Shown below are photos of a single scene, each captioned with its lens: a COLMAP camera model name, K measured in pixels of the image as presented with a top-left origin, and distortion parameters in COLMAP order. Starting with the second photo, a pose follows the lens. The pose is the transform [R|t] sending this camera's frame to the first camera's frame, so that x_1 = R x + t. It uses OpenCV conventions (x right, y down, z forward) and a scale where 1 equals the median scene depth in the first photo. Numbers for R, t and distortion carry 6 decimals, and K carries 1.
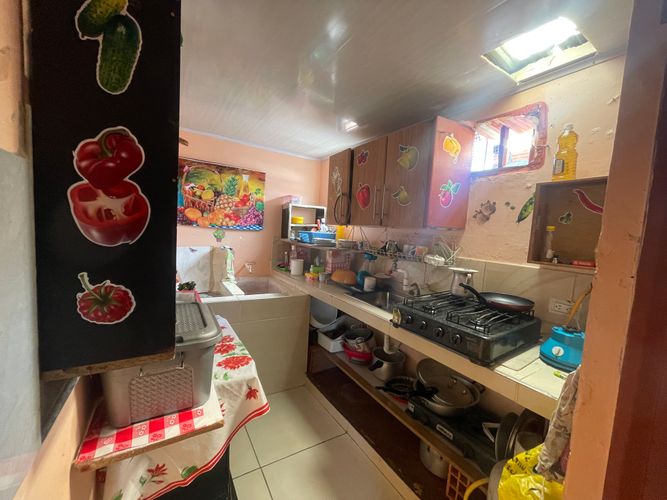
lens RADIAL K [[266.8, 0, 333.7], [0, 266.8, 250.1], [0, 0, 1]] dist [0.003345, -0.001362]
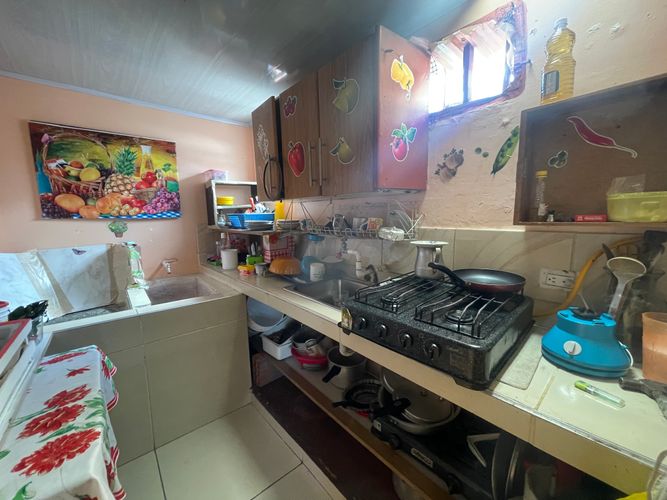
lens RADIAL K [[266.8, 0, 333.4], [0, 266.8, 249.7], [0, 0, 1]] dist [0.003345, -0.001362]
pose [[0.985348, -0.101843, 0.136809, 0.106904], [0.093018, 0.993240, 0.069434, 0.014570], [-0.142956, -0.055691, 0.988161, 0.274183]]
